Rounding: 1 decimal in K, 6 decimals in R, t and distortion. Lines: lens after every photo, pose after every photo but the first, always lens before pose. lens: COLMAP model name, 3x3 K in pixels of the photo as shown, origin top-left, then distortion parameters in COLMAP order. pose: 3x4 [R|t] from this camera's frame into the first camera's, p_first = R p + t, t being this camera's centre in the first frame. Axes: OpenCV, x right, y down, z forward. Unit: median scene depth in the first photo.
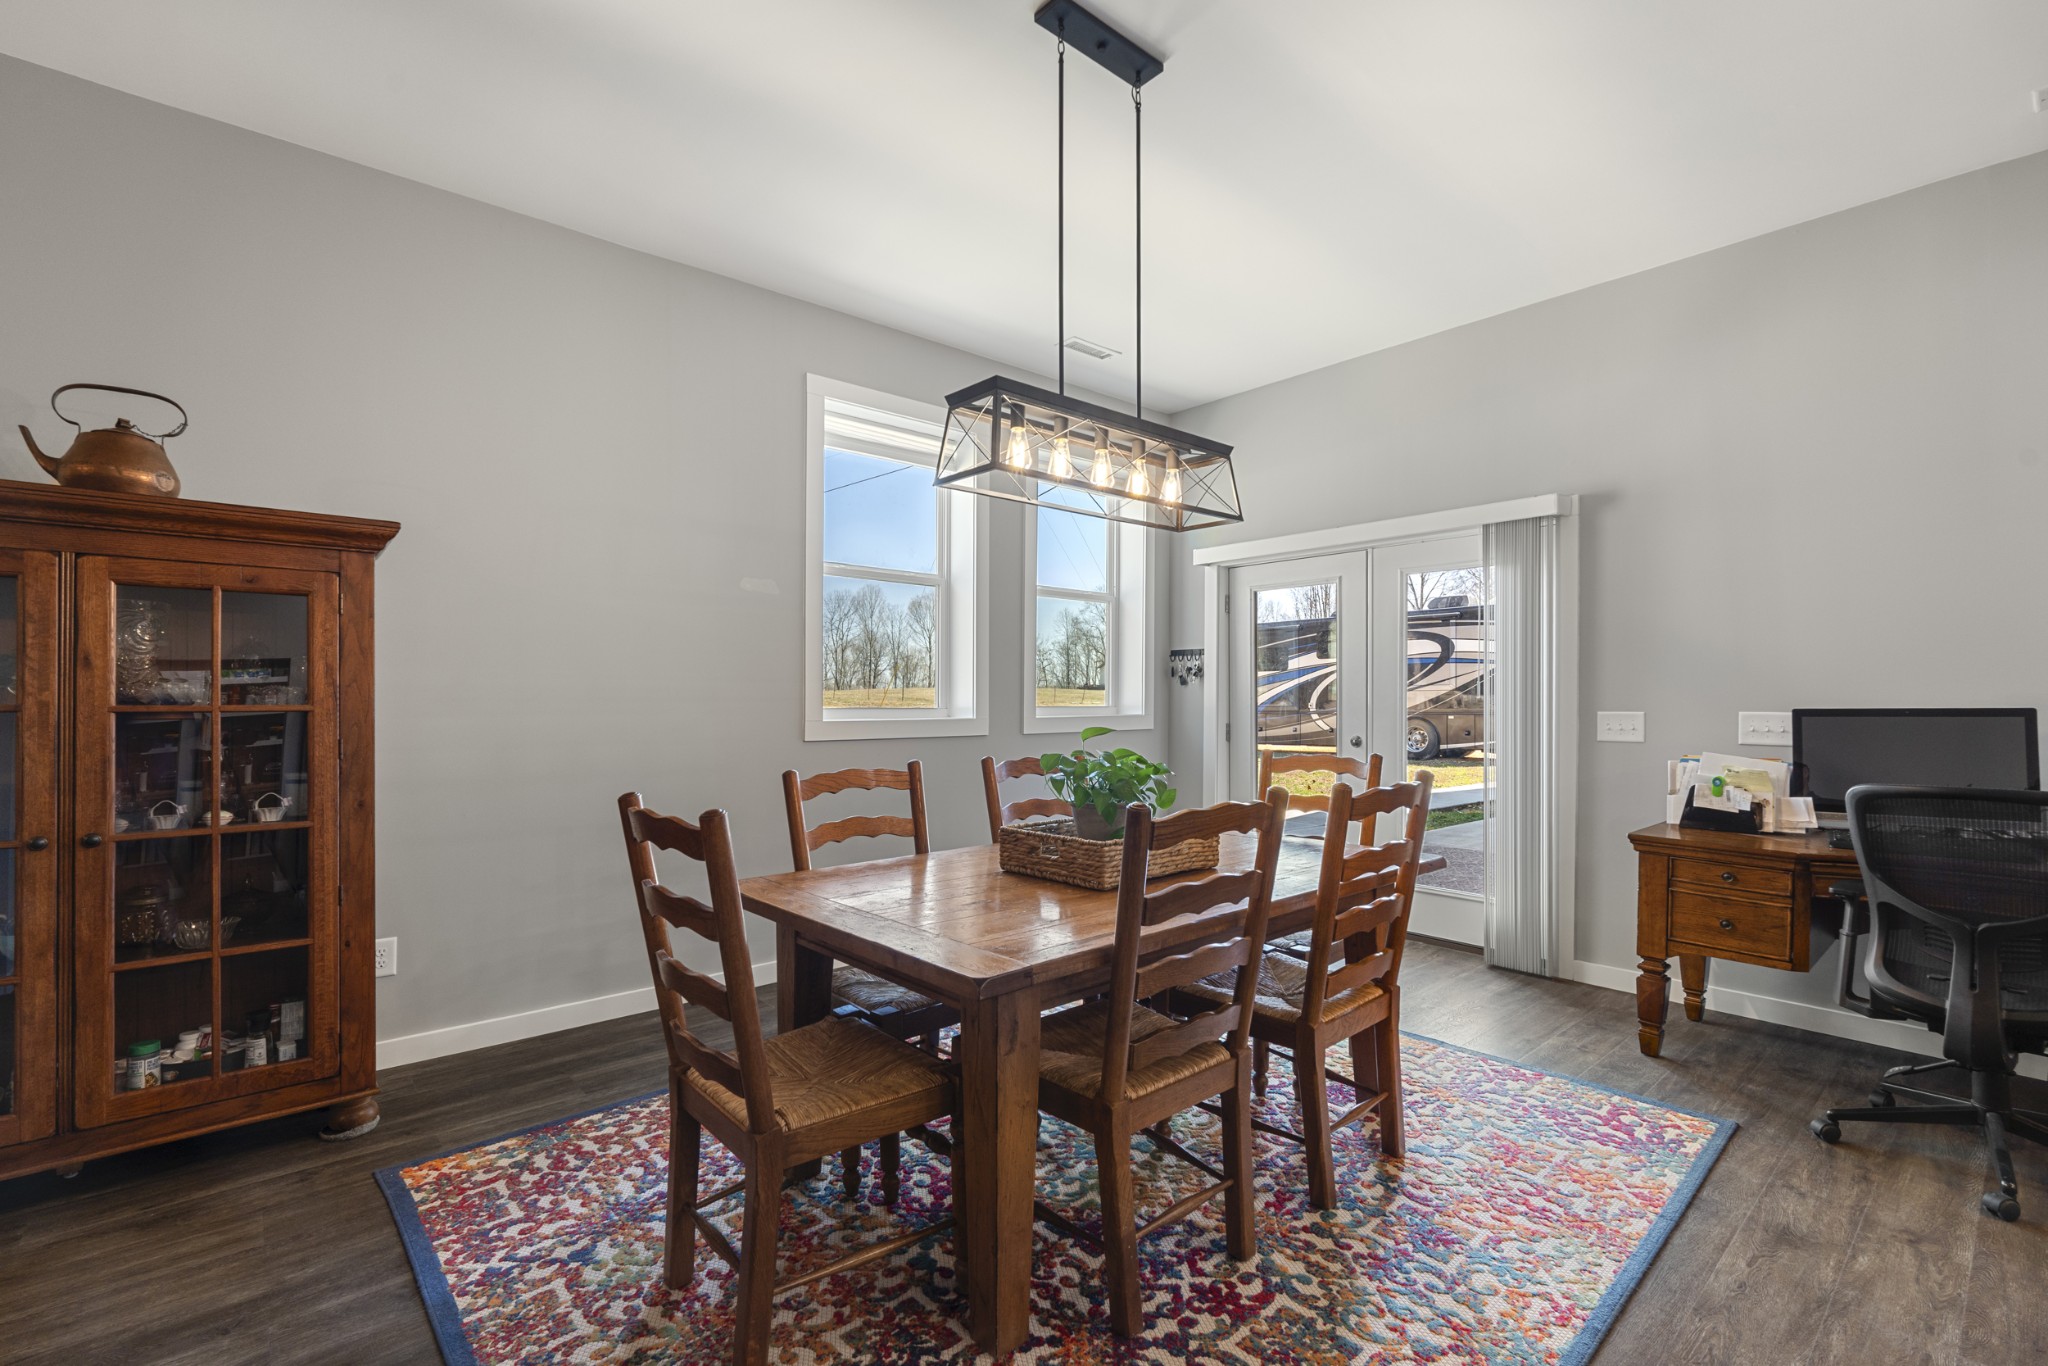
lens RADIAL K [[900.3, 0, 1021.7], [0, 900.3, 699.1], [0, 0, 1]] dist [-0.001756, 0.000070]
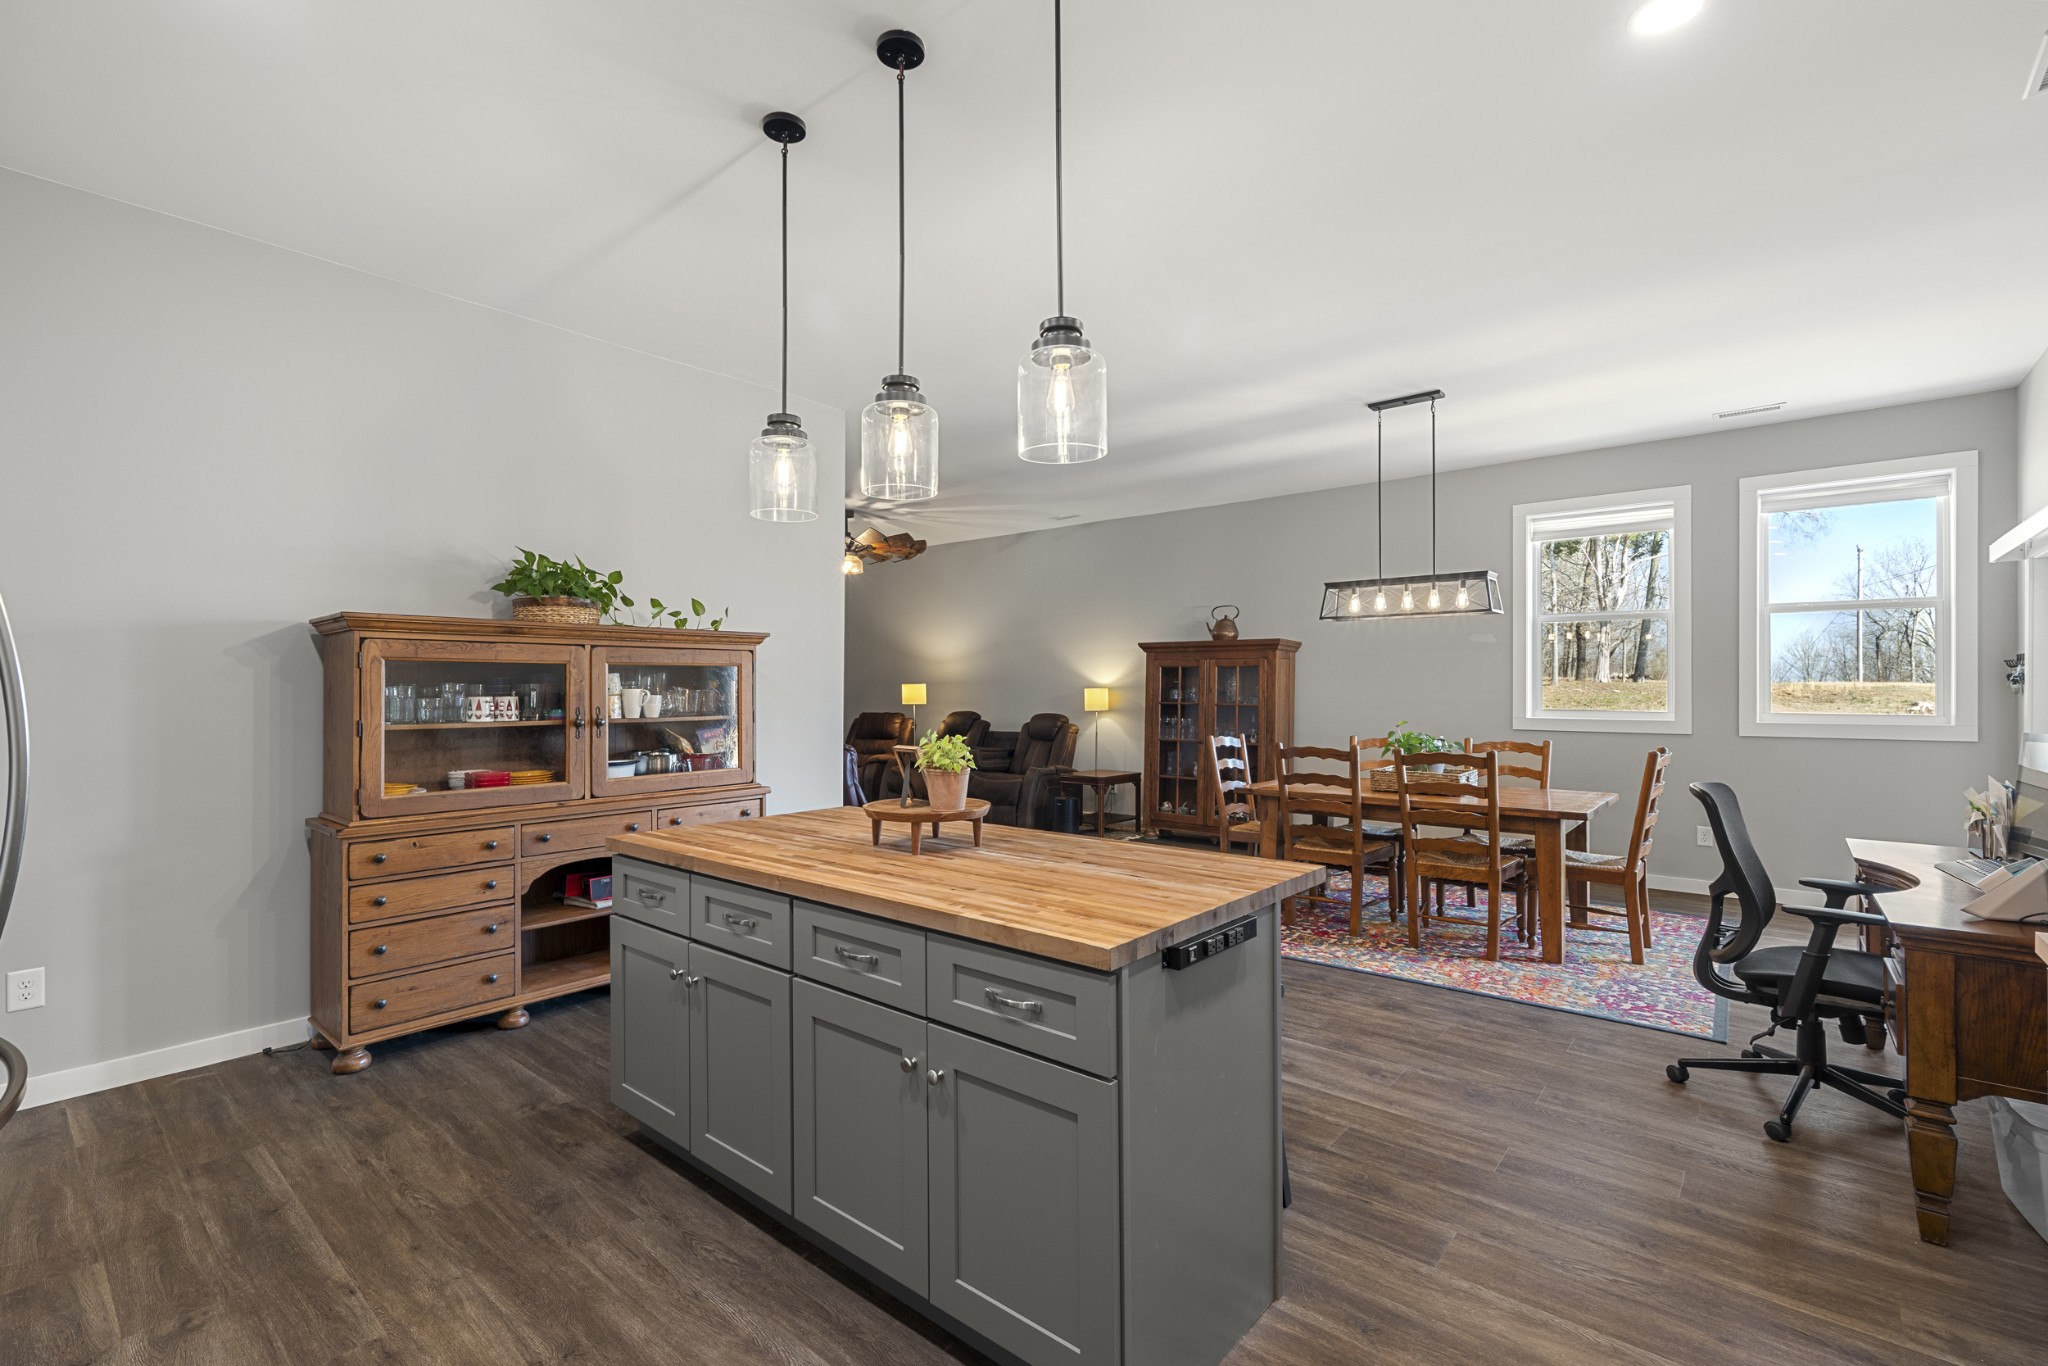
lens RADIAL K [[896.9, 0, 1024.1], [0, 896.9, 673.6], [0, 0, 1]] dist [0.000880, 0.000103]
pose [[0.157570, -0.016999, -0.987361, 2.137031], [0.002112, 0.999855, -0.016877, -0.048425], [0.987505, 0.000574, 0.157584, -0.234130]]
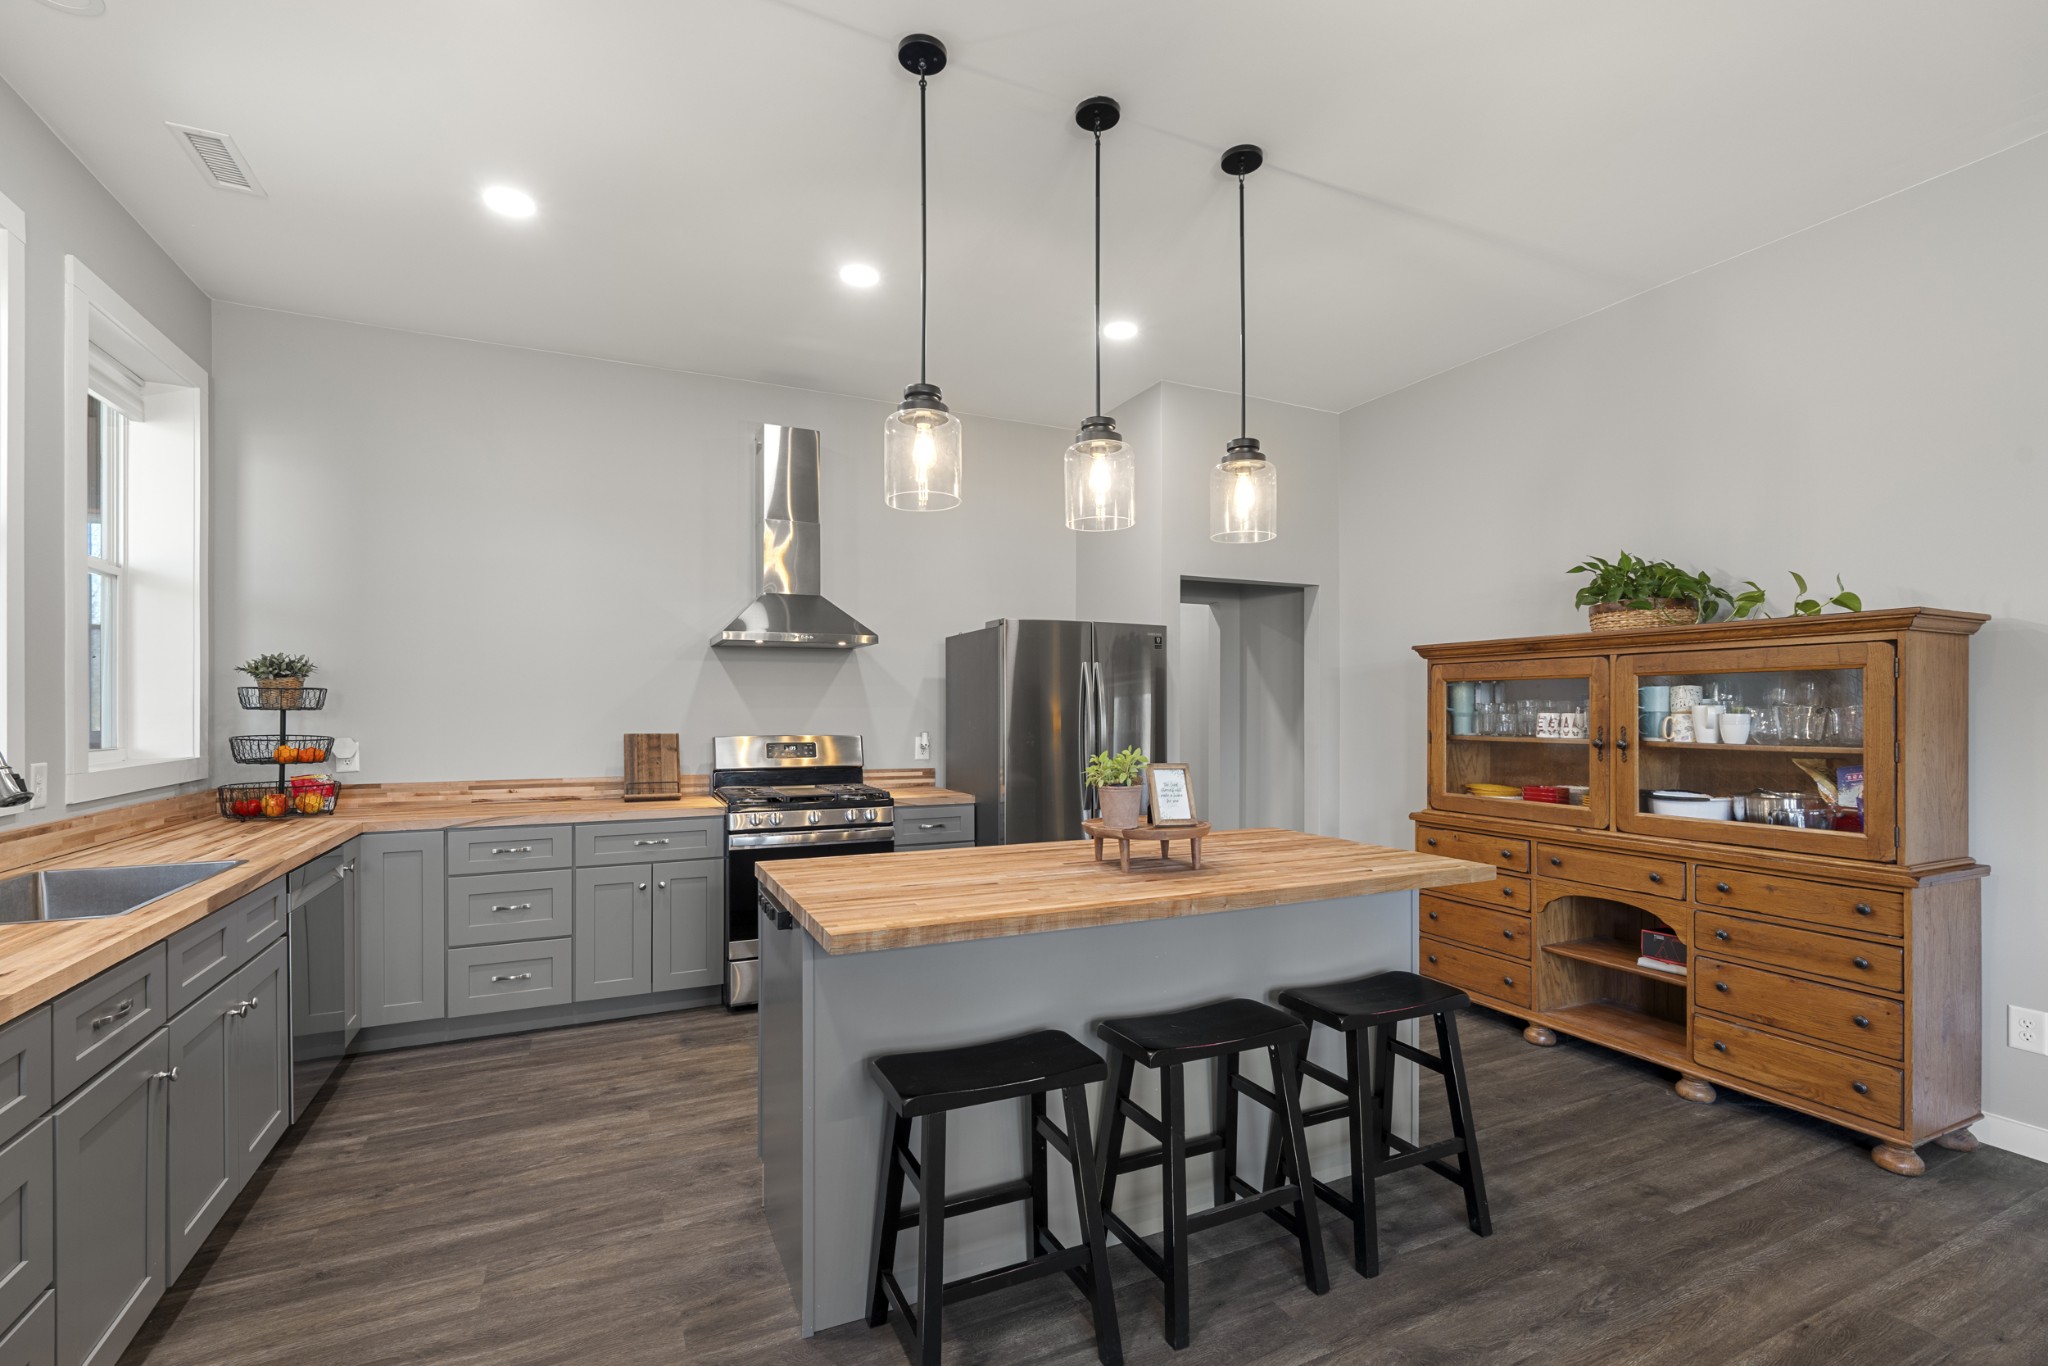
lens RADIAL K [[900.3, 0, 1021.7], [0, 900.3, 699.1], [0, 0, 1]] dist [-0.001756, 0.000070]
pose [[-0.964463, 0.001380, 0.264216, 0.953893], [-0.001579, 0.999938, -0.010989, -0.042494], [-0.264215, -0.011016, -0.964401, 0.839730]]
